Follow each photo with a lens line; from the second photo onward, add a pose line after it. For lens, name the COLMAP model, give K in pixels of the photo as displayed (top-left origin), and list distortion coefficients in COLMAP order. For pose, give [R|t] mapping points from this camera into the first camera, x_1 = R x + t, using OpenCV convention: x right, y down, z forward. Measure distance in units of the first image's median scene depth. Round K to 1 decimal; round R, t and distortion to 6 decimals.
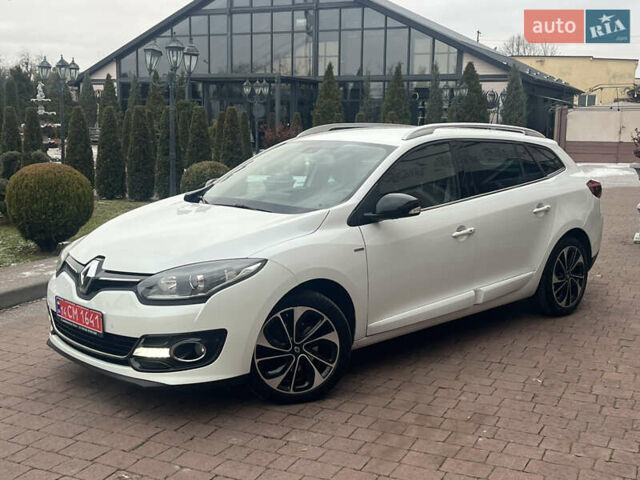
lens RADIAL K [[798.5, 0, 317.0], [0, 798.5, 244.2], [0, 0, 1]] dist [0.040683, 0.000000]
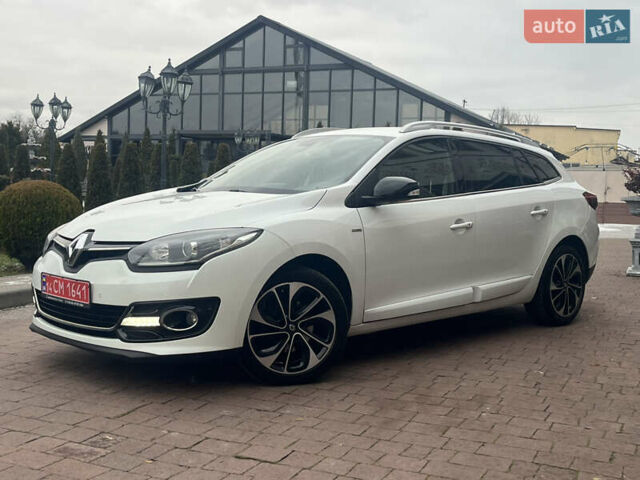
lens RADIAL K [[798.5, 0, 317.3], [0, 798.5, 242.9], [0, 0, 1]] dist [0.040683, 0.000000]
pose [[0.999745, 0.014855, 0.016985, -0.012126], [-0.013280, 0.995908, -0.089388, 0.115413], [-0.018243, 0.089139, 0.995852, 0.032827]]
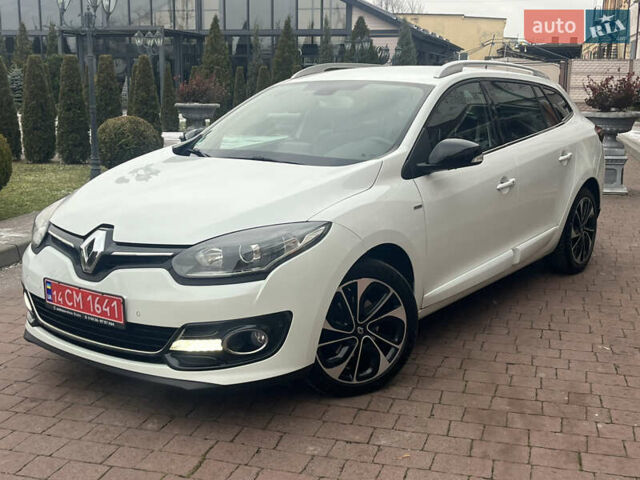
lens RADIAL K [[798.5, 0, 318.9], [0, 798.5, 239.1], [0, 0, 1]] dist [0.040683, 0.000000]
pose [[0.985705, -0.036773, 0.164417, -0.197534], [0.029832, 0.998564, 0.044488, 0.000399], [-0.165817, -0.038947, 0.985387, 0.199189]]
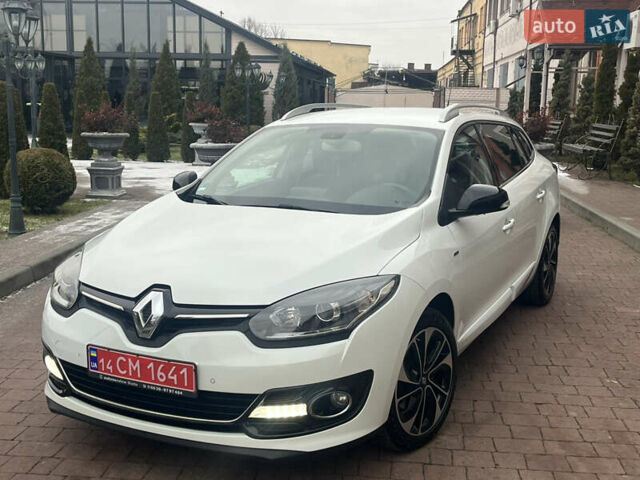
lens RADIAL K [[798.5, 0, 326.5], [0, 798.5, 239.7], [0, 0, 1]] dist [0.040683, 0.000000]
pose [[0.938115, -0.055278, 0.341885, -0.380215], [0.049242, 0.998440, 0.026318, -0.038604], [-0.342806, -0.007855, 0.939373, 0.266415]]
